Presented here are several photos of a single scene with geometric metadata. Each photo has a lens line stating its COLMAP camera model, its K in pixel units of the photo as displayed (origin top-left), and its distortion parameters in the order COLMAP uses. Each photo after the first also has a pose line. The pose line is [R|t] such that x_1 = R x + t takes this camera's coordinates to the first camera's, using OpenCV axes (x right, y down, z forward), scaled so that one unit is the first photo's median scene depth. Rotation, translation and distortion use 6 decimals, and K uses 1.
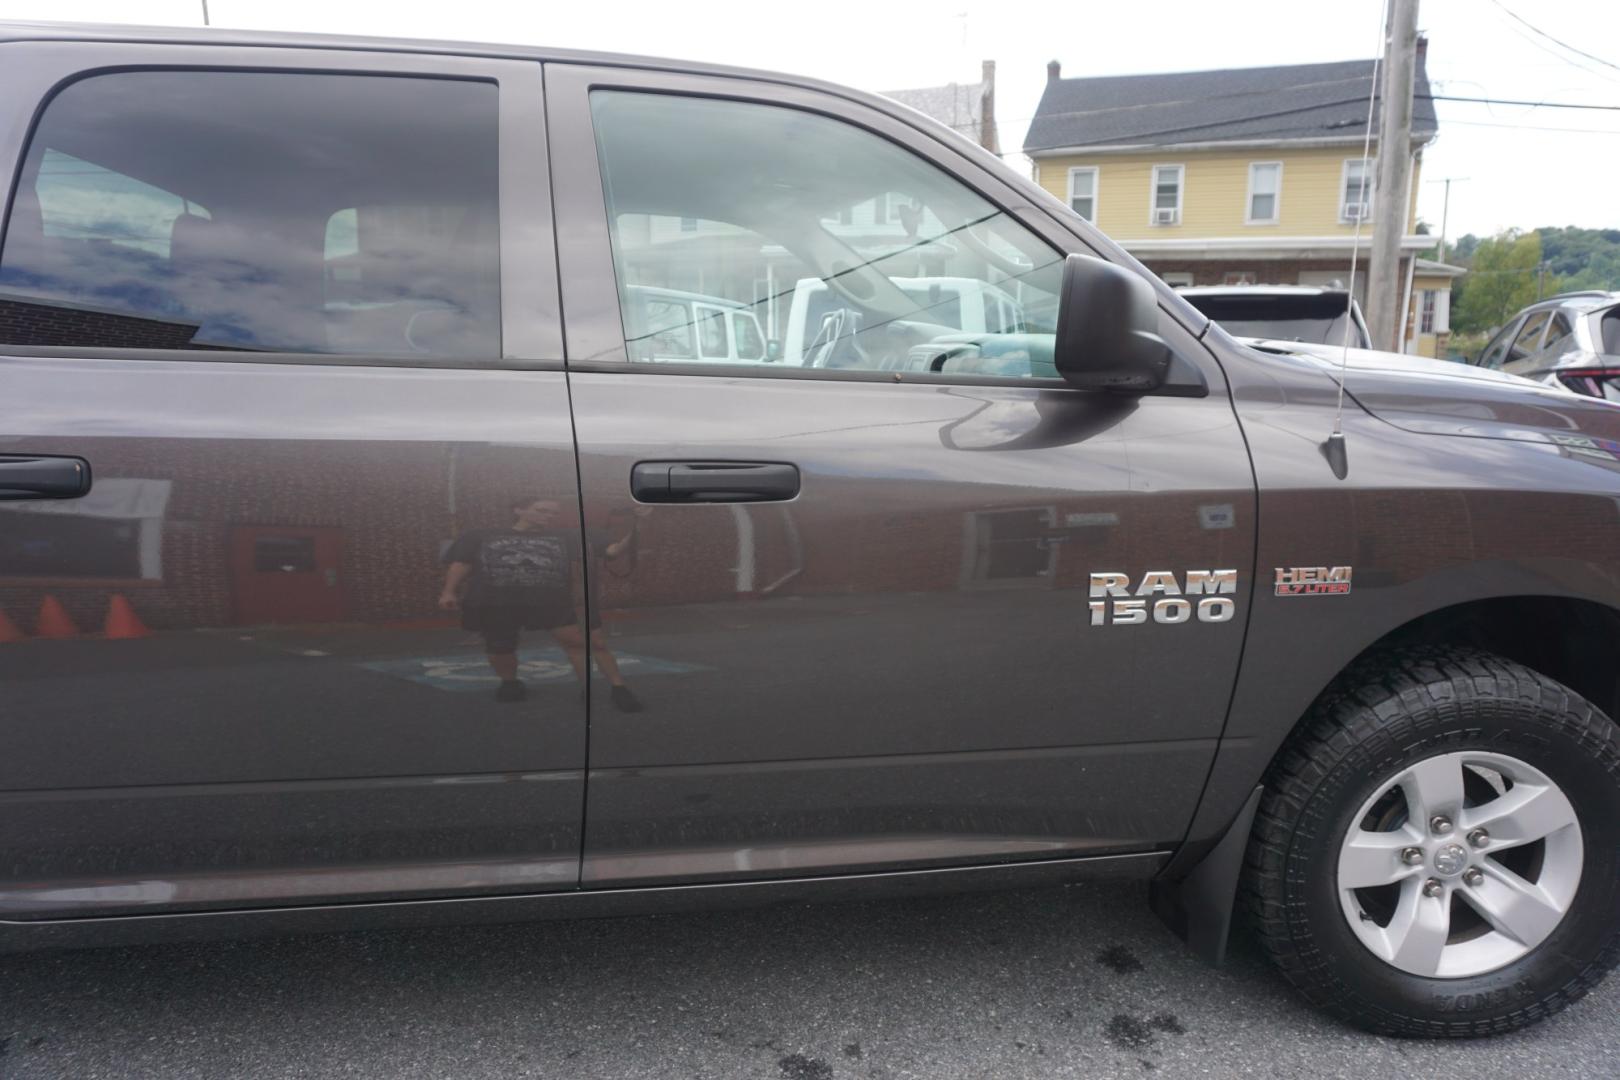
lens RADIAL K [[1089.7, 0, 804.4], [0, 1089.7, 539.1], [0, 0, 1]] dist [-0.048089, 0.036249]
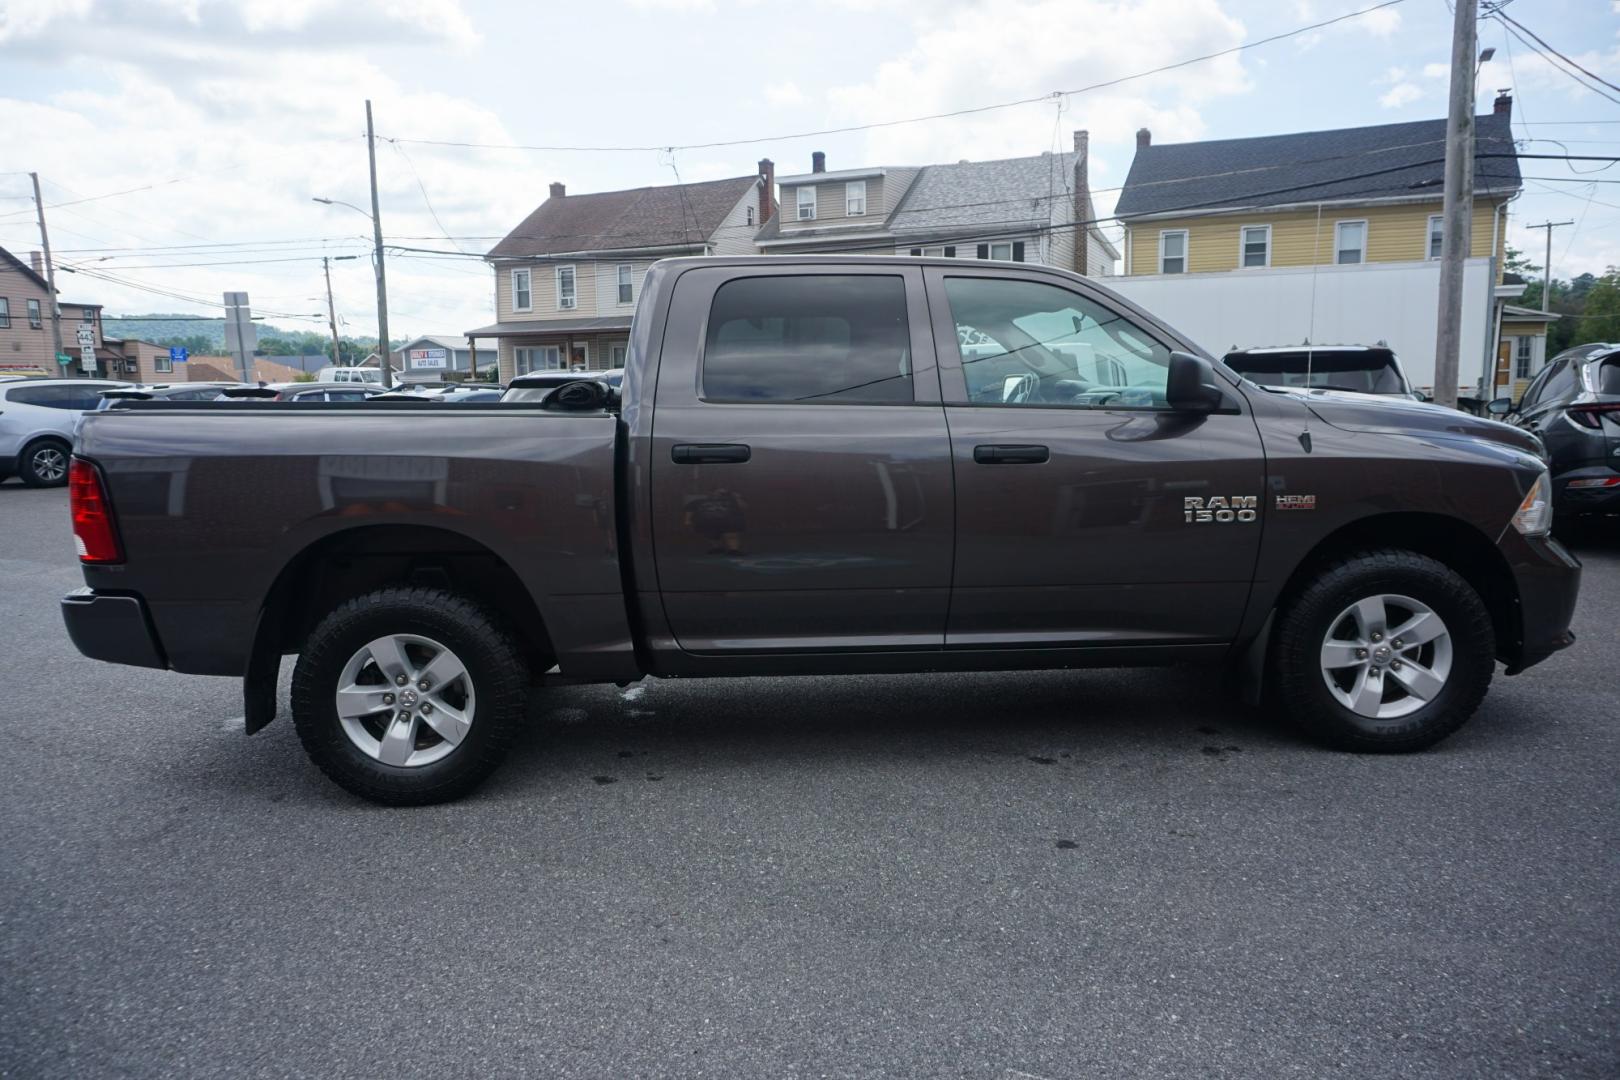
lens RADIAL K [[1089.7, 0, 802.4], [0, 1089.7, 533.7], [0, 0, 1]] dist [-0.048089, 0.036249]
pose [[0.996390, -0.007727, -0.084537, -0.162451], [0.002954, 0.998401, -0.056445, 0.118066], [0.084838, 0.055991, 0.994820, -0.625787]]
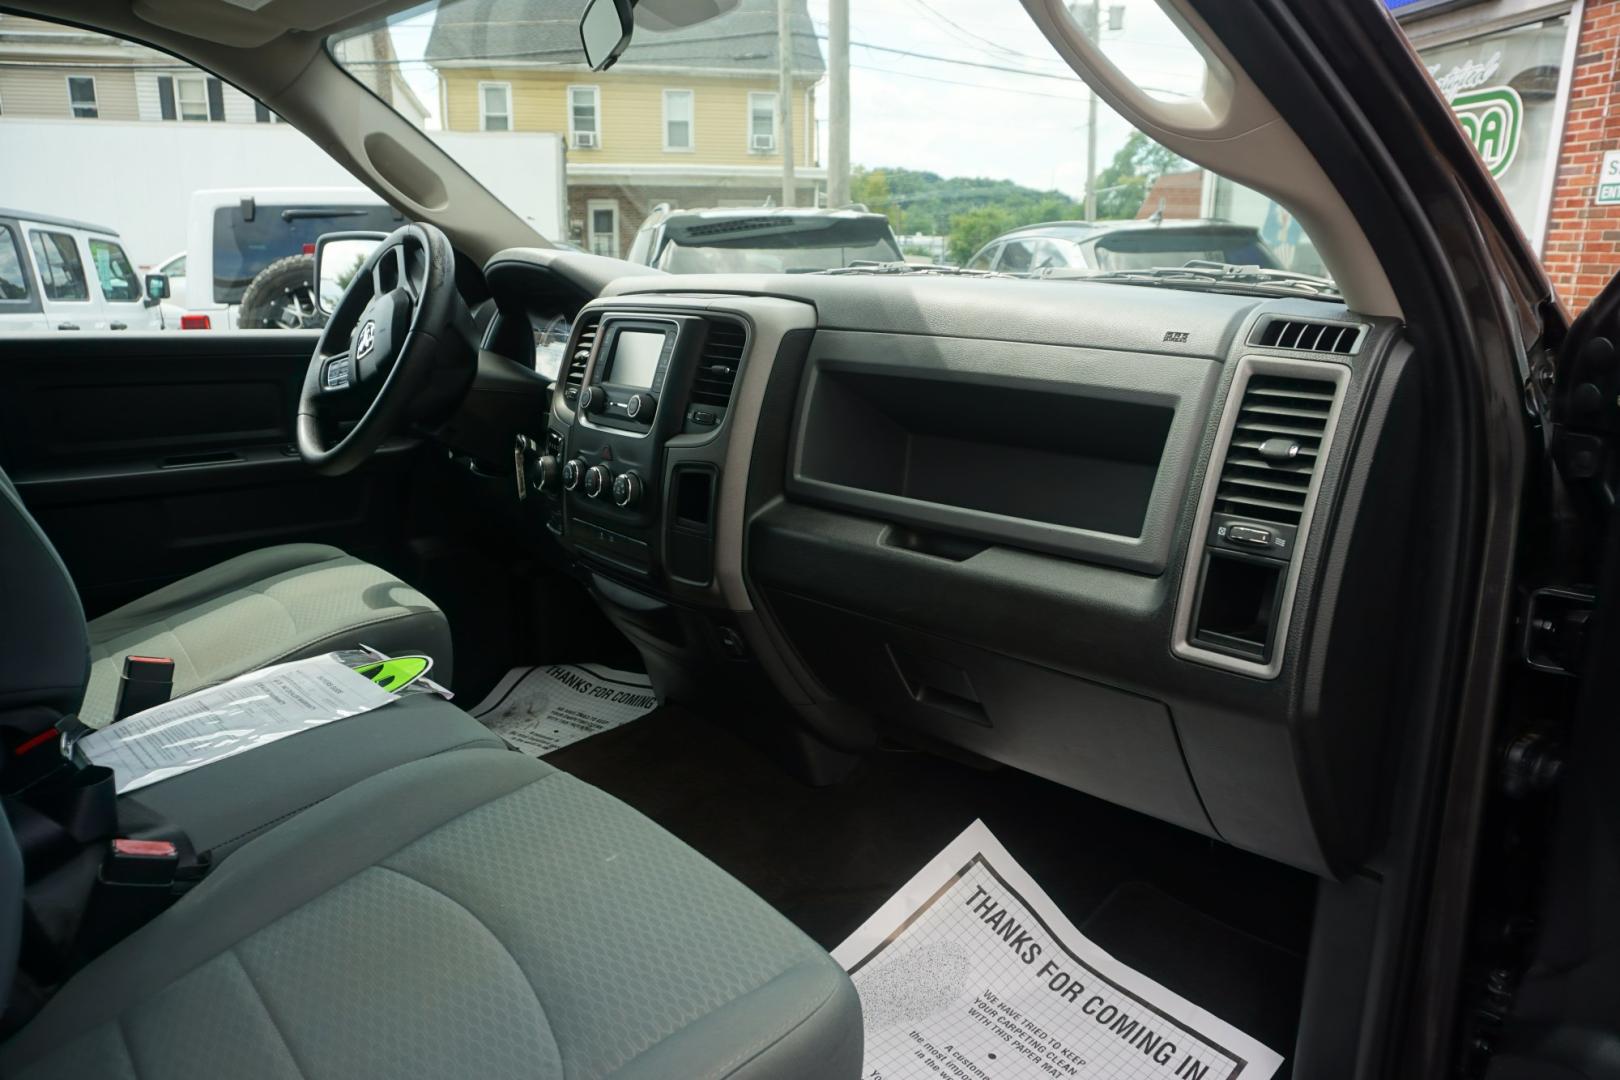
lens RADIAL K [[1089.7, 0, 805.2], [0, 1089.7, 529.1], [0, 0, 1]] dist [-0.048089, 0.036249]
pose [[0.865965, -0.119476, 0.485623, -0.070563], [0.092815, 0.992569, 0.078690, -0.088920], [-0.491416, -0.023069, 0.870620, 0.446560]]
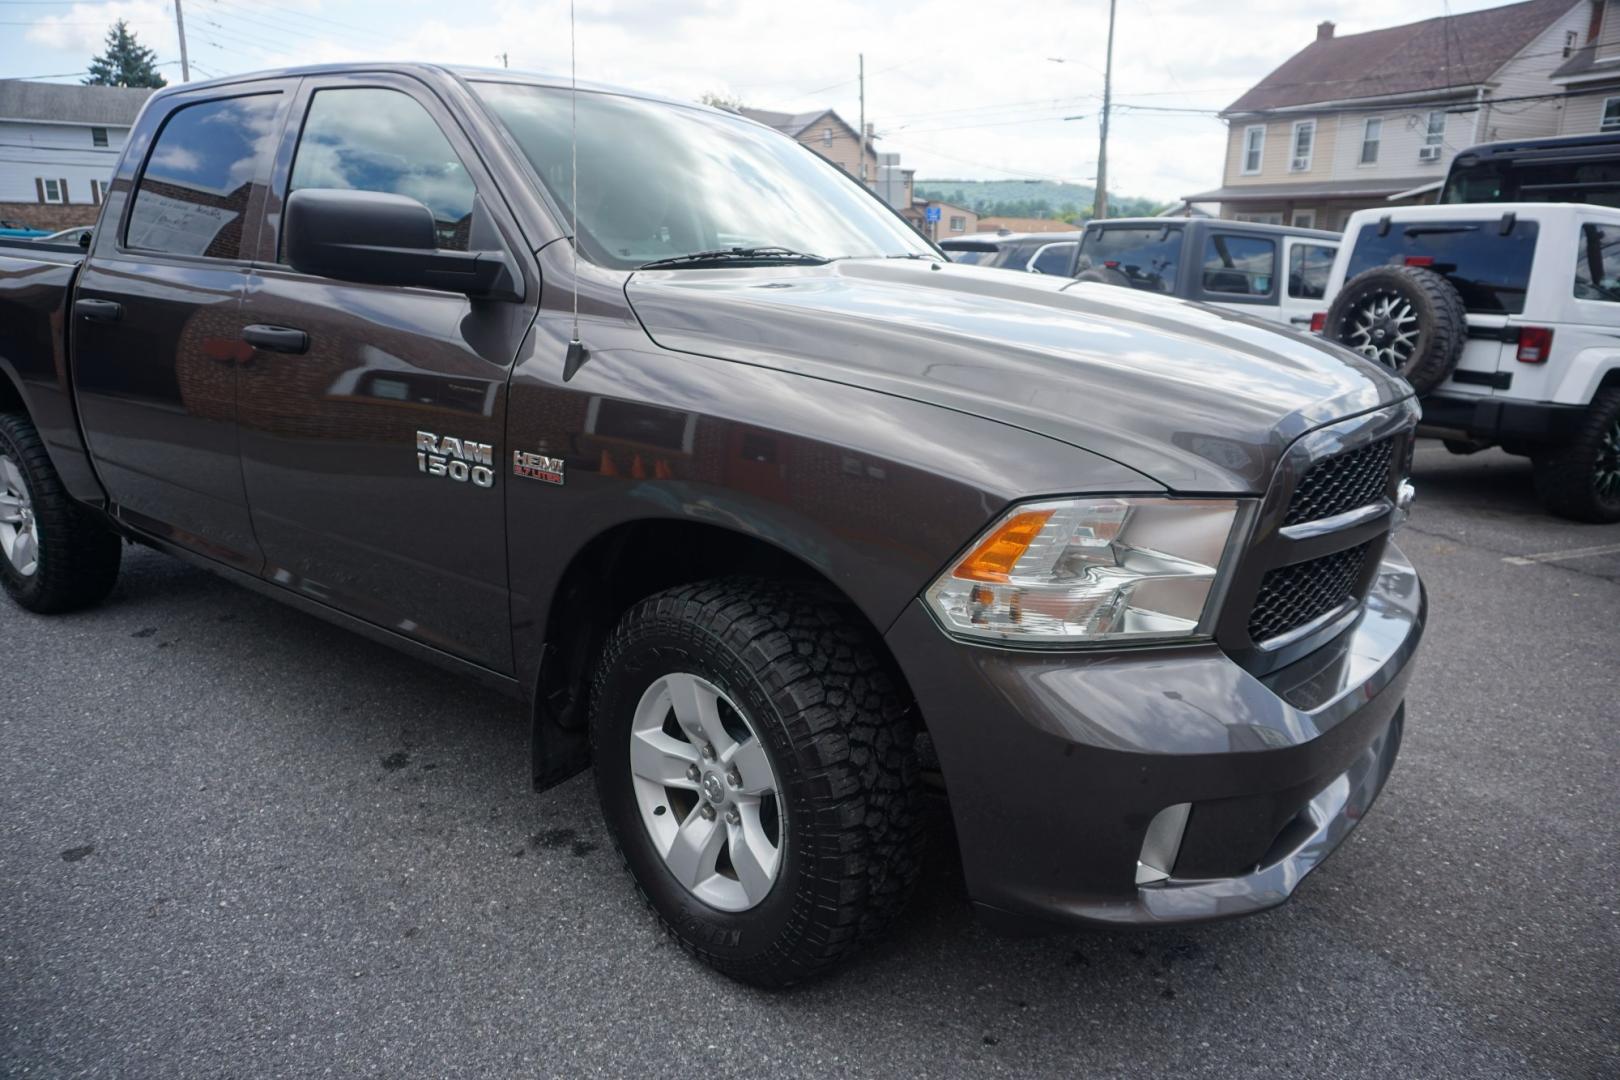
lens RADIAL K [[1089.7, 0, 805.4], [0, 1089.7, 534.1], [0, 0, 1]] dist [-0.048089, 0.036249]
pose [[0.700387, 0.193145, -0.687134, 0.819882], [-0.157345, 0.980789, 0.115307, -0.038347], [0.696205, 0.027358, 0.717322, 0.206967]]
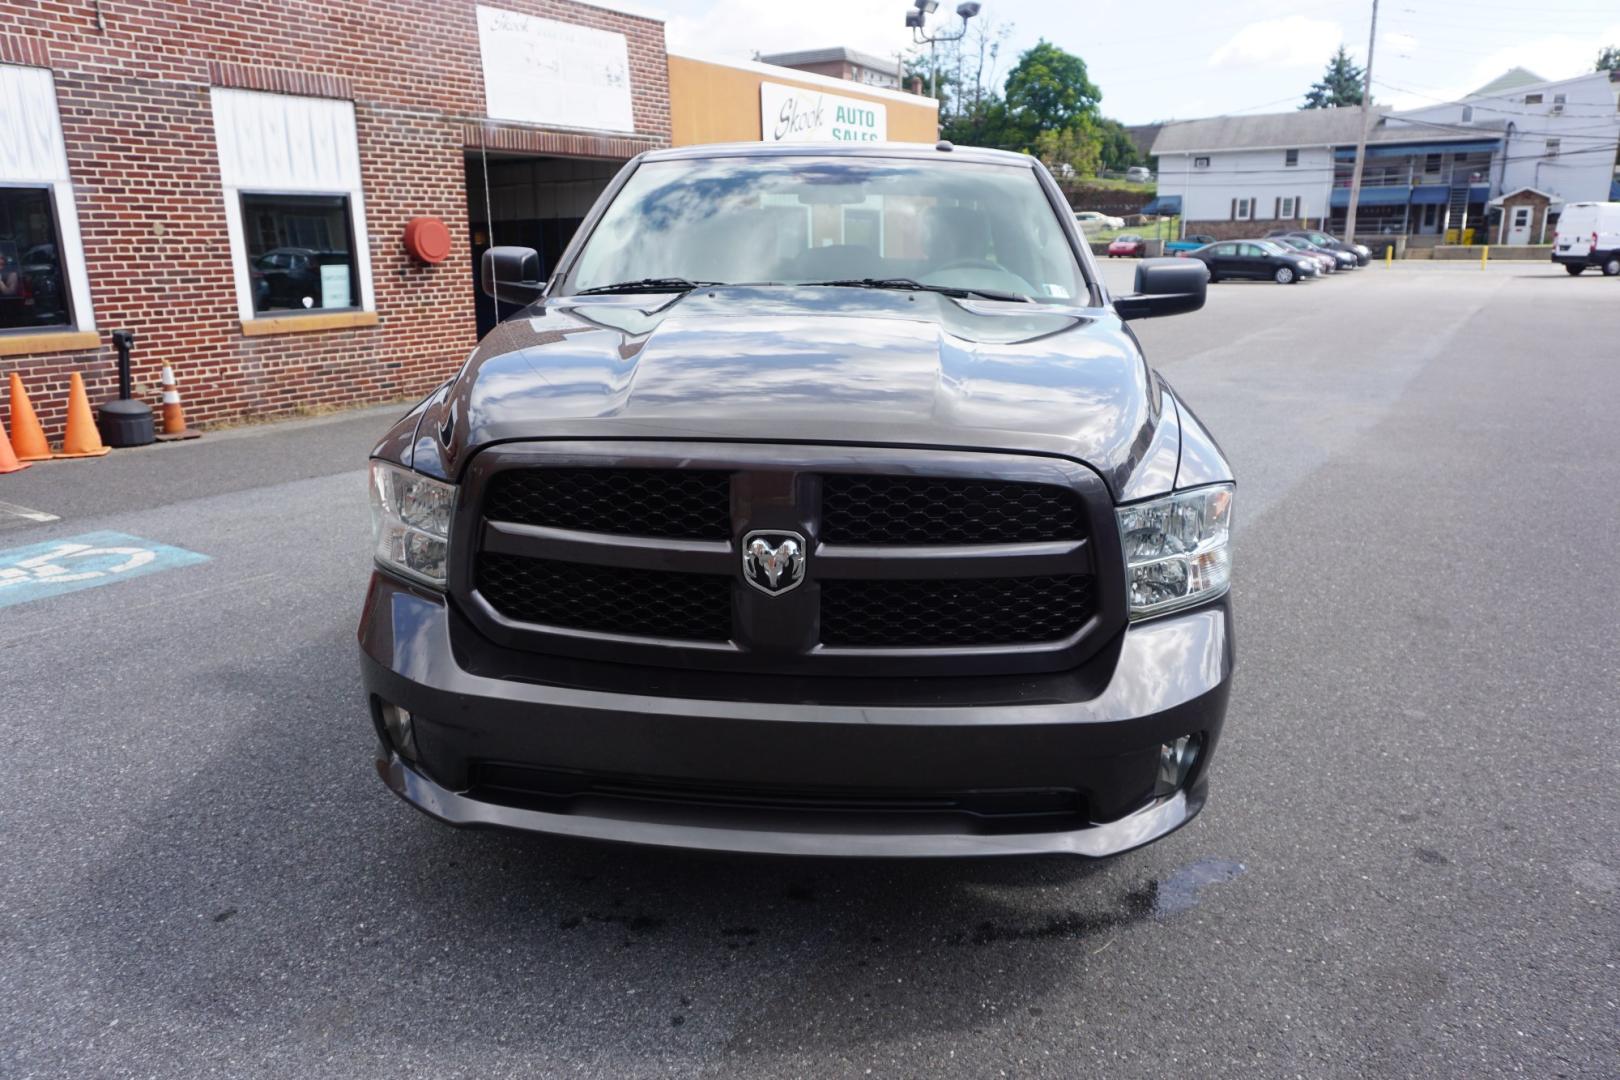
lens RADIAL K [[1089.7, 0, 806.4], [0, 1089.7, 525.9], [0, 0, 1]] dist [-0.048089, 0.036249]
pose [[-0.233728, 0.238776, -0.942527, 1.217988], [-0.174609, 0.943310, 0.282274, -0.229345], [0.956495, 0.230549, -0.178785, 1.064058]]
